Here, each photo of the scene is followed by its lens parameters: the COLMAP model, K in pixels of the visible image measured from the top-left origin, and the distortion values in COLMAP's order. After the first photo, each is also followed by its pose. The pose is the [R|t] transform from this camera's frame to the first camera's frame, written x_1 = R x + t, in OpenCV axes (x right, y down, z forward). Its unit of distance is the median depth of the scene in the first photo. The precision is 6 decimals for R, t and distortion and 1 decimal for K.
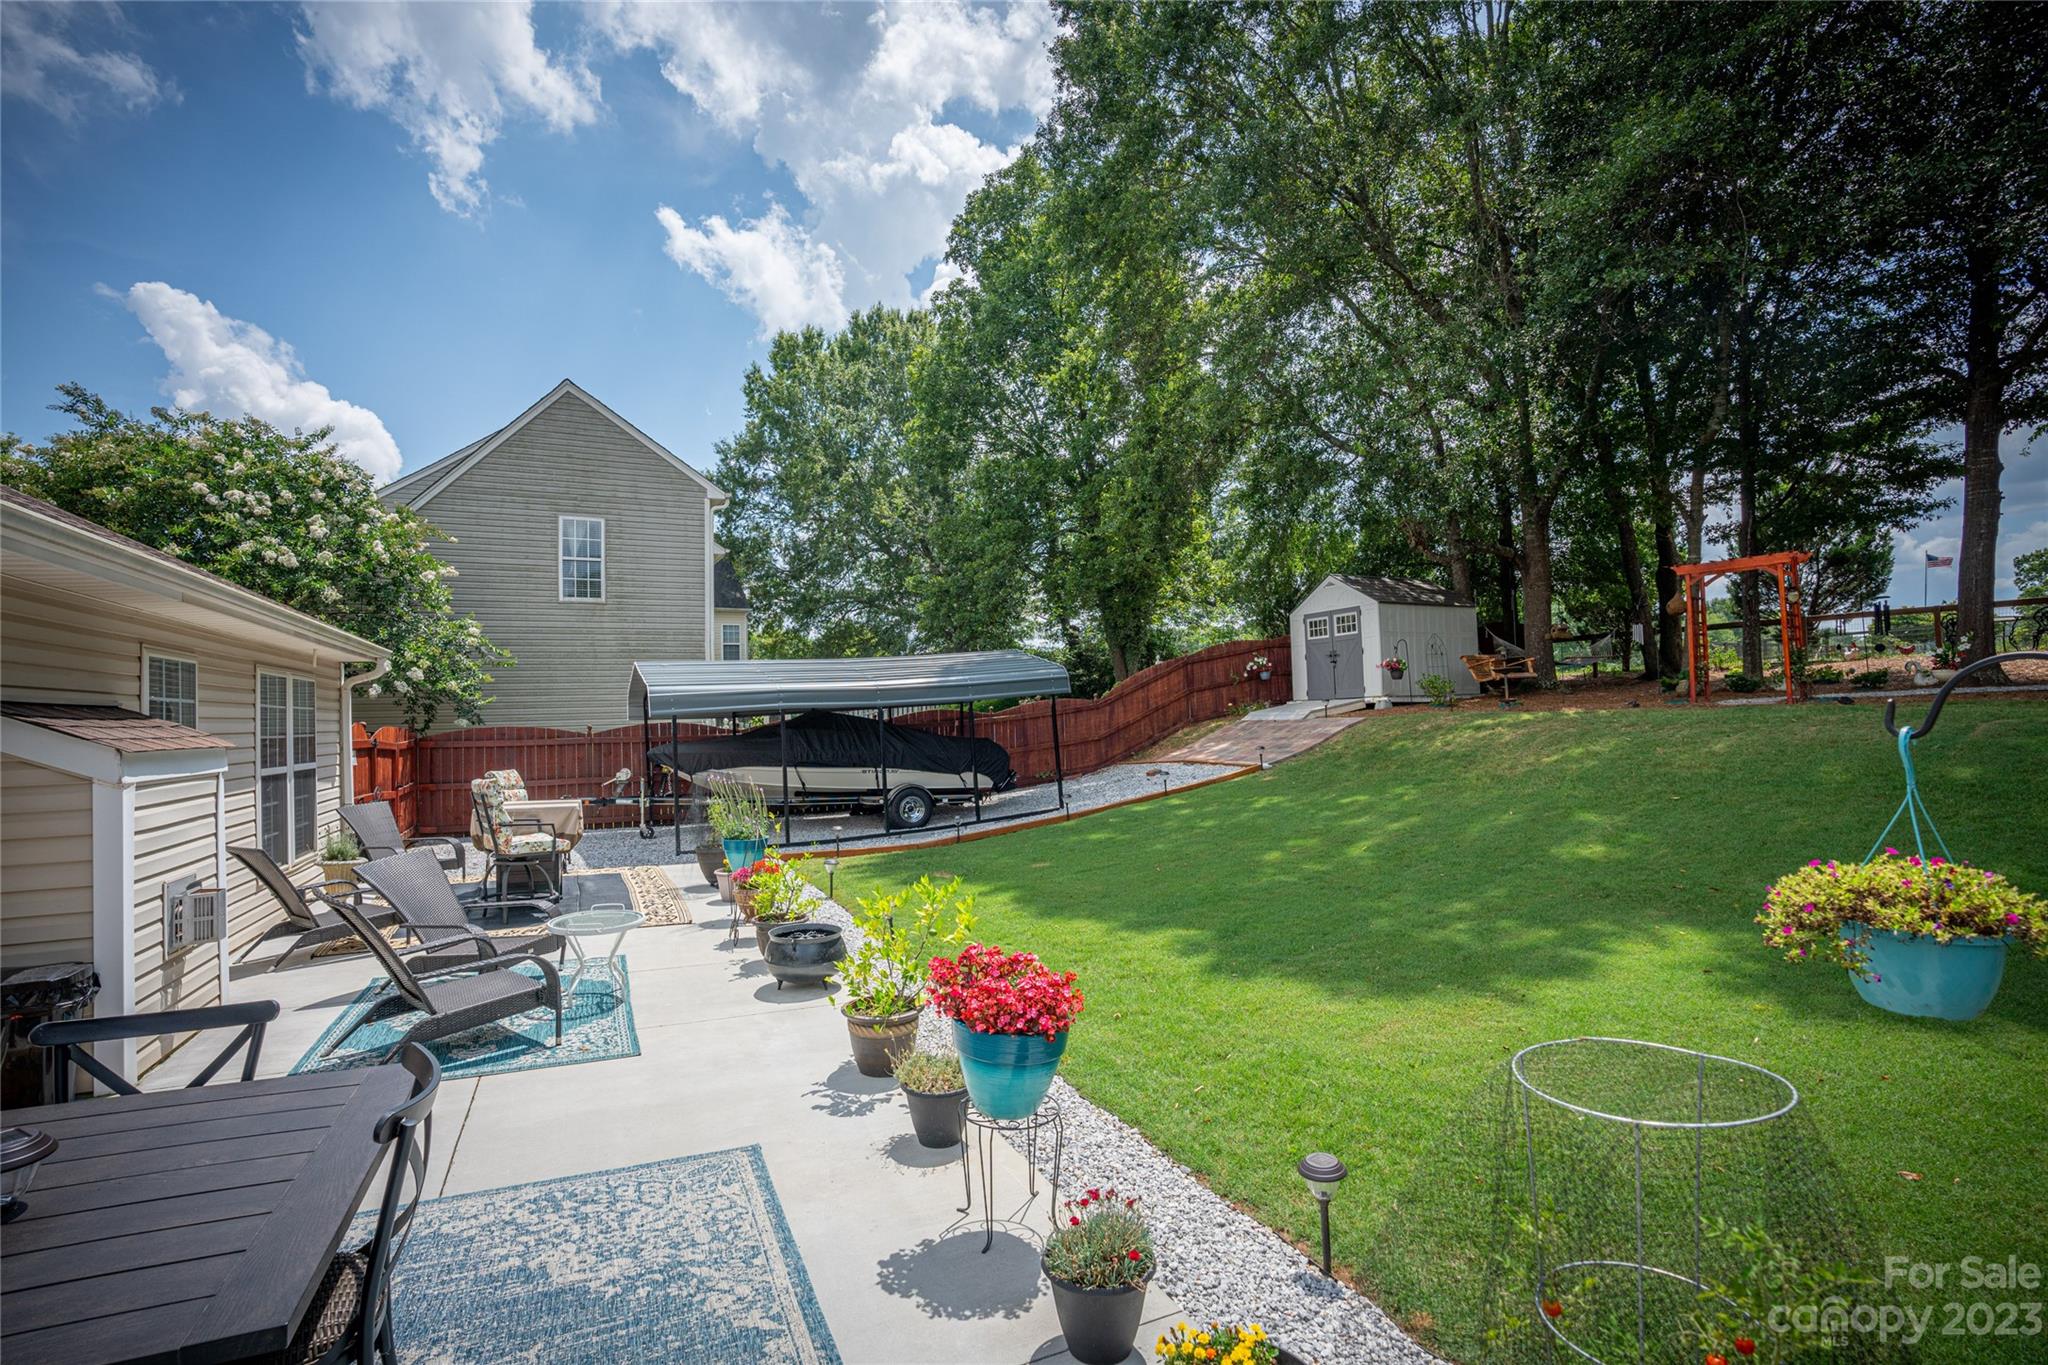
lens RADIAL K [[941.0, 0, 1023.9], [0, 941.0, 691.7], [0, 0, 1]] dist [-0.069117, 0.028141]
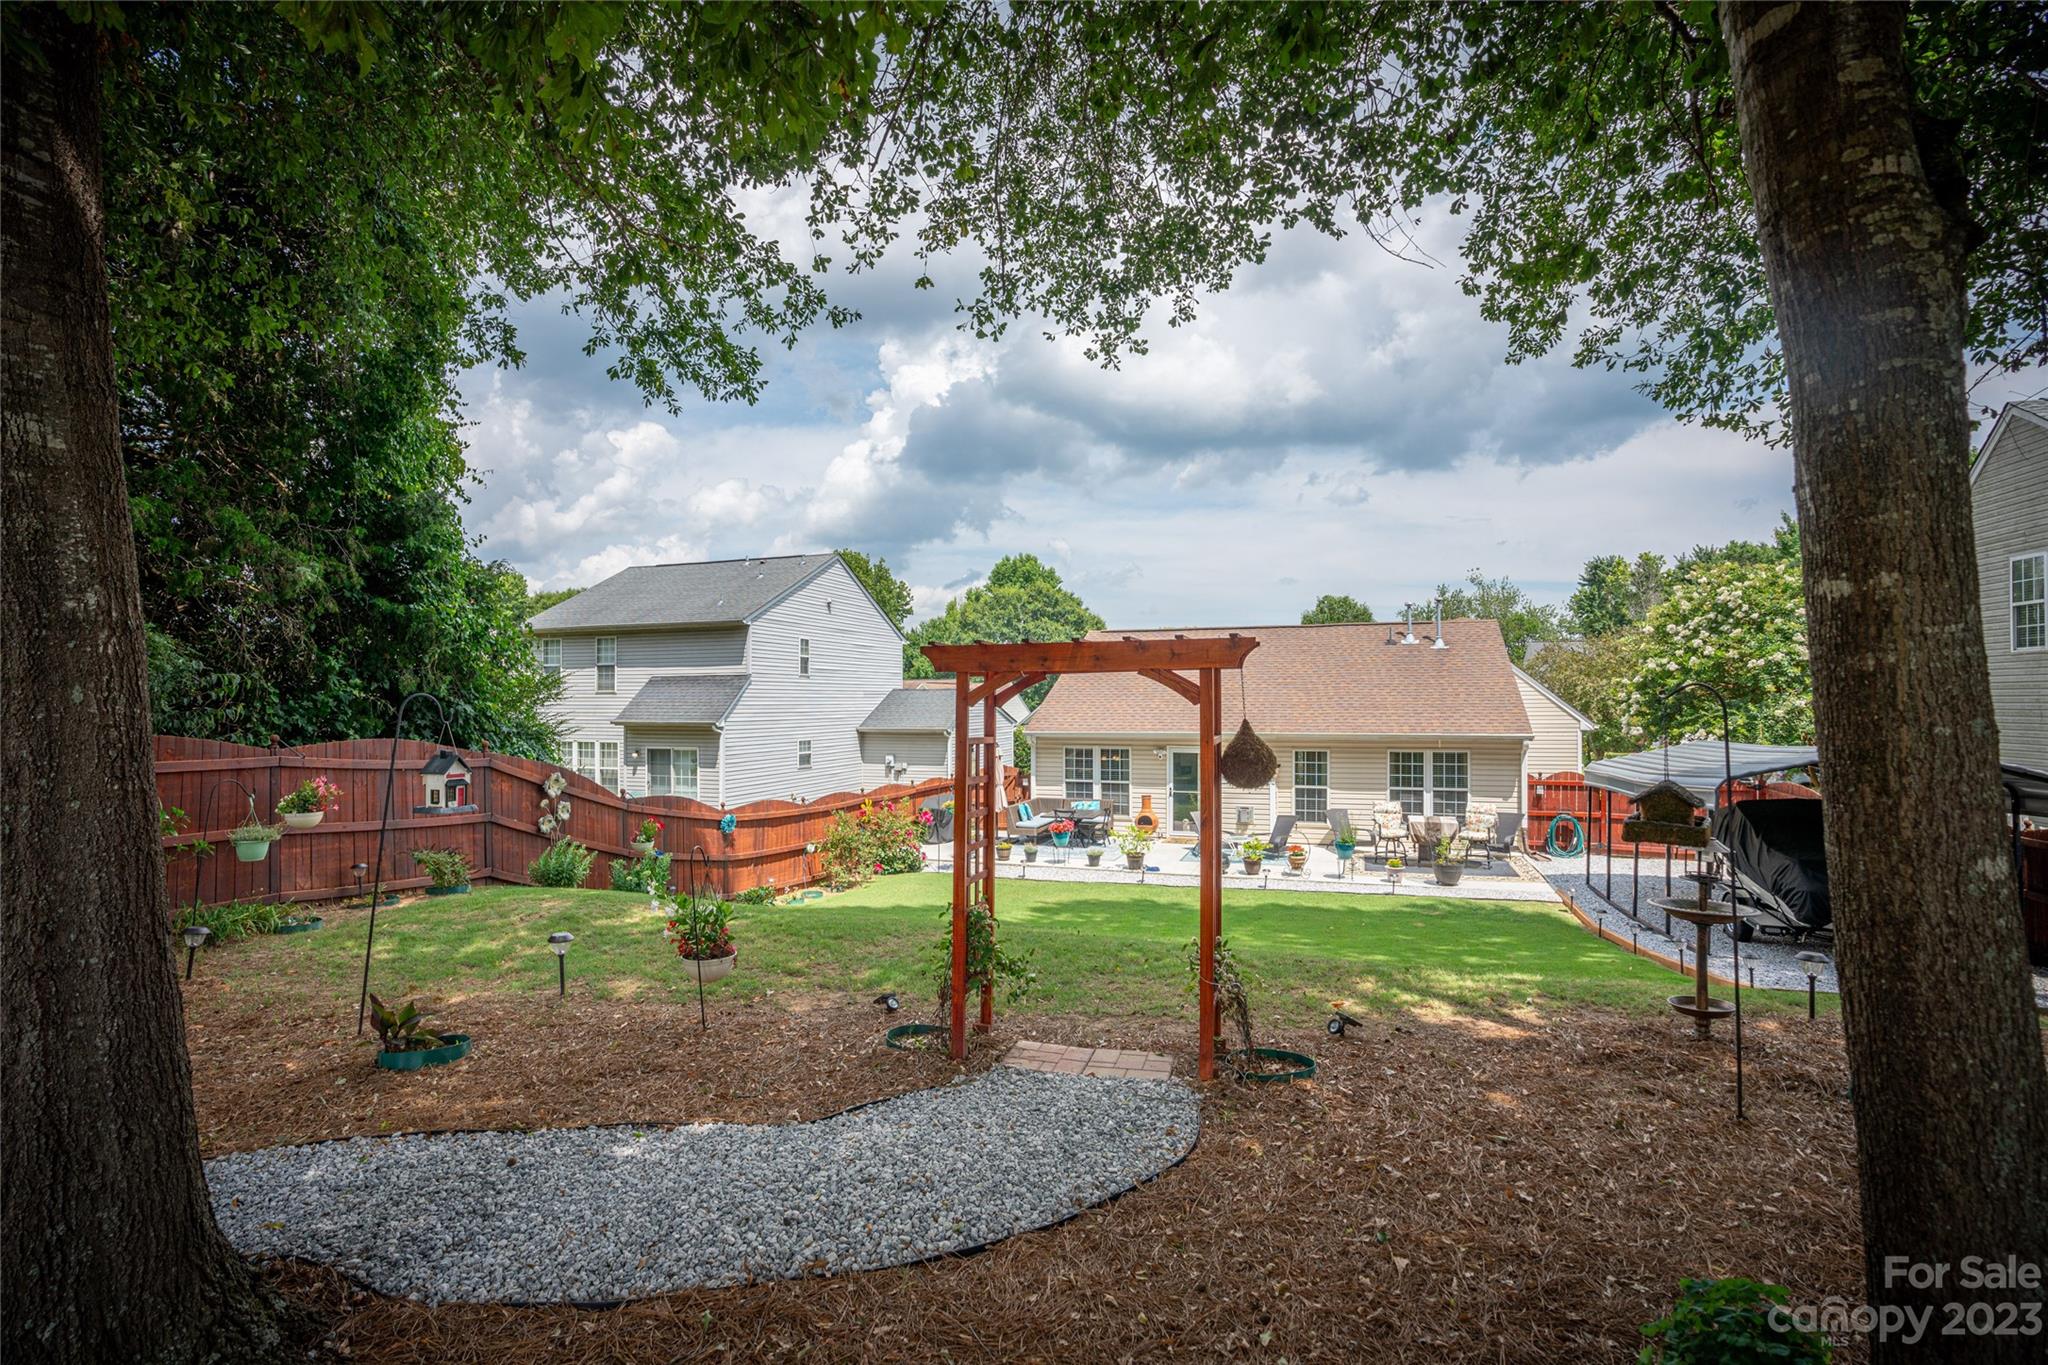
lens RADIAL K [[941.0, 0, 1023.9], [0, 941.0, 691.7], [0, 0, 1]] dist [-0.069117, 0.028141]
pose [[-0.710484, 0.021958, -0.703370, 1.181957], [0.042646, 0.999020, -0.011889, -0.133055], [0.702420, -0.038443, -0.710724, 1.385133]]
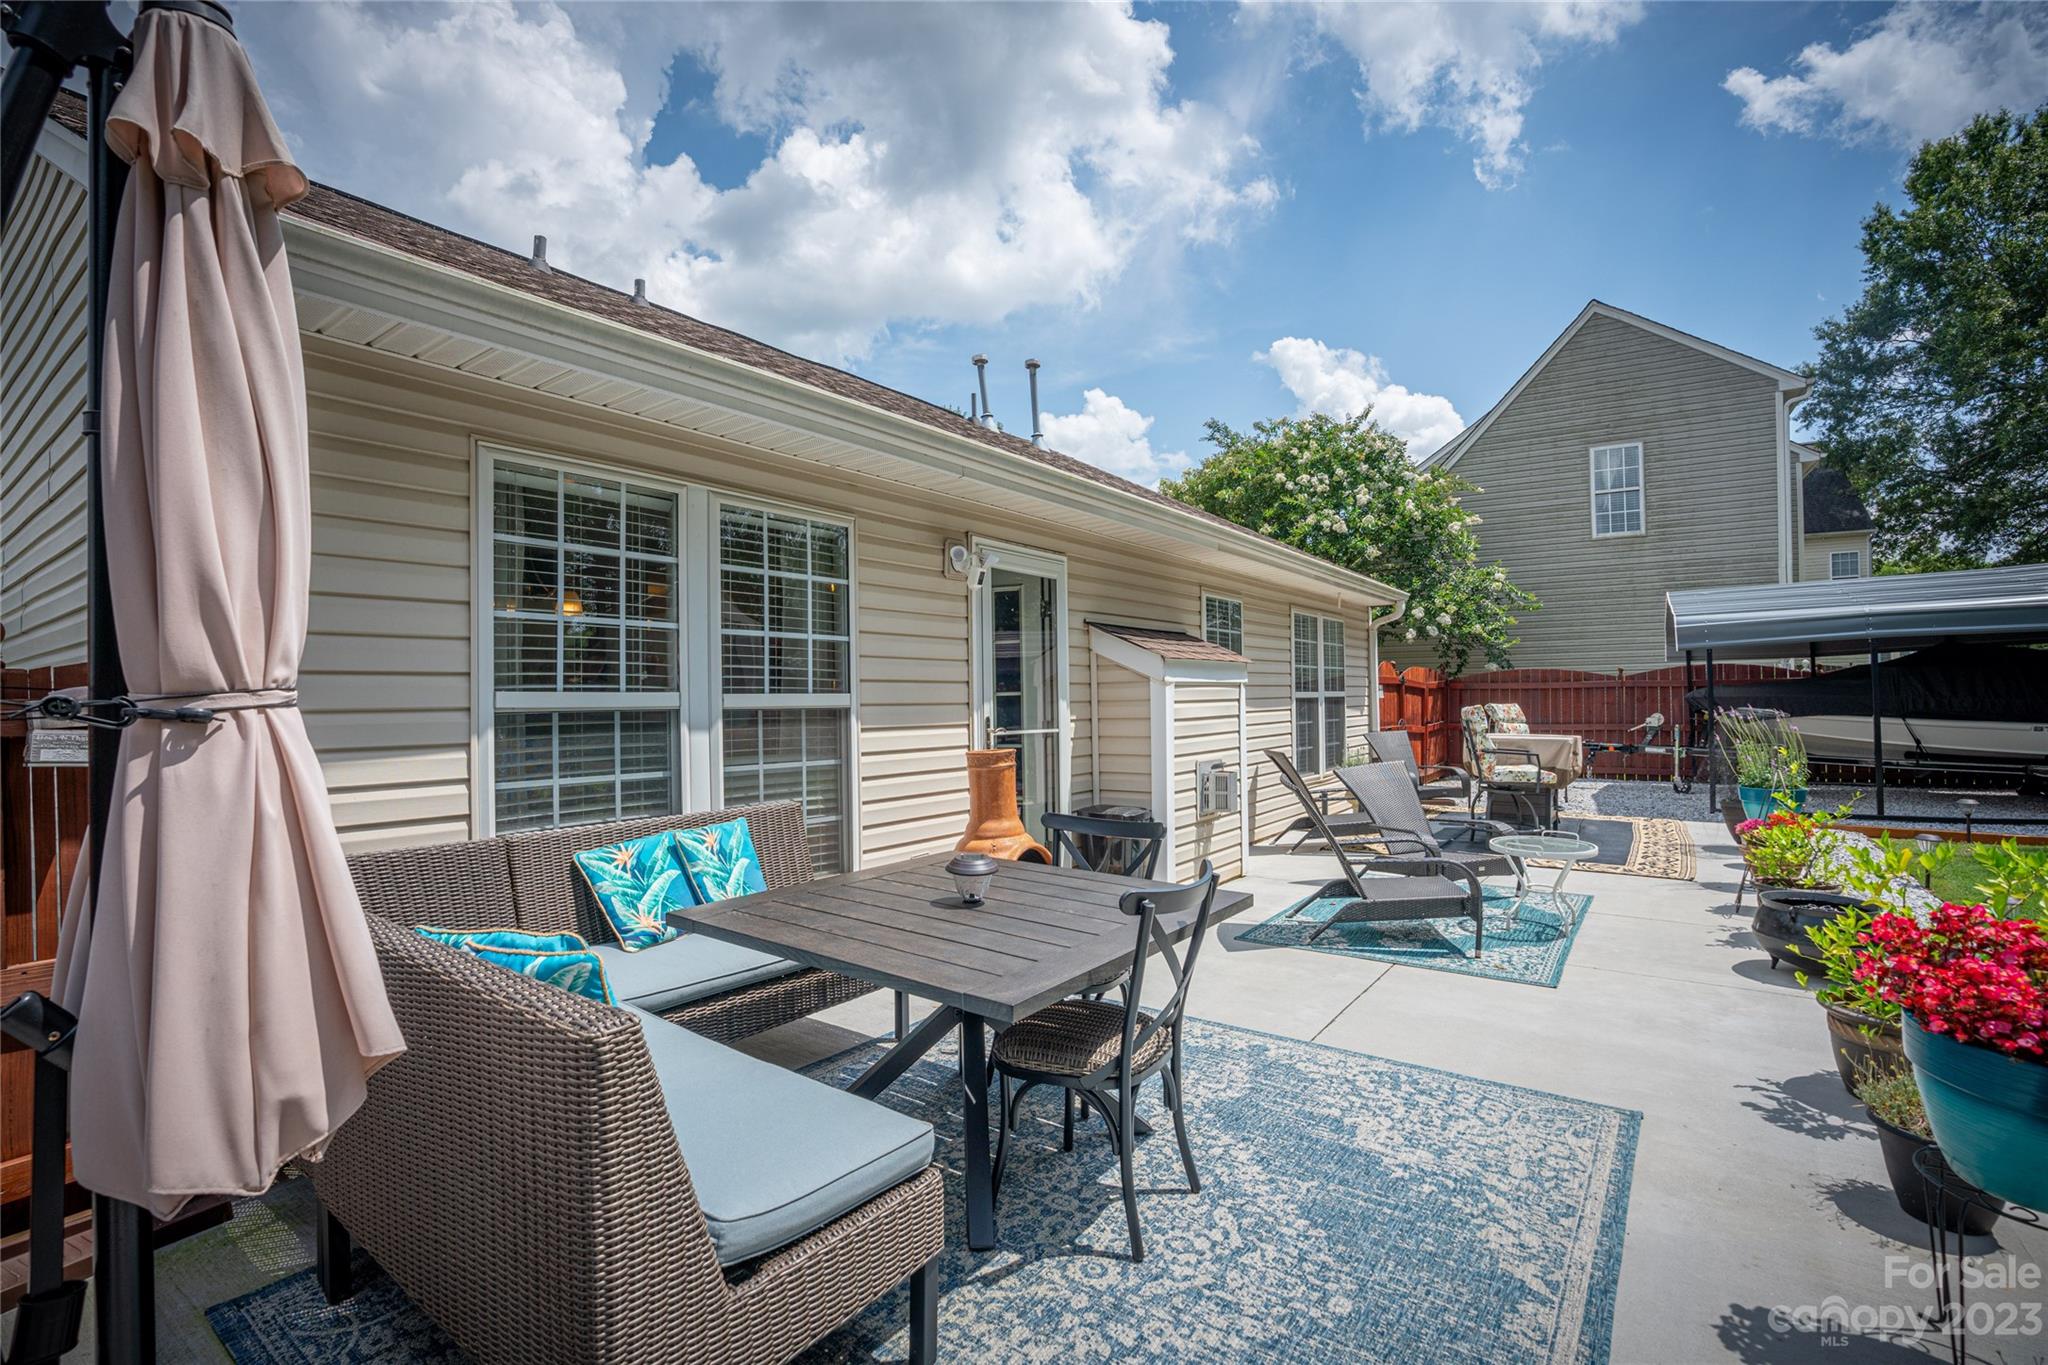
lens RADIAL K [[941.0, 0, 1023.9], [0, 941.0, 691.7], [0, 0, 1]] dist [-0.069117, 0.028141]
pose [[0.492391, 0.012486, -0.870284, 0.042159], [0.023972, 0.999323, 0.027900, 0.025736], [0.870044, -0.034601, 0.491759, 0.044371]]
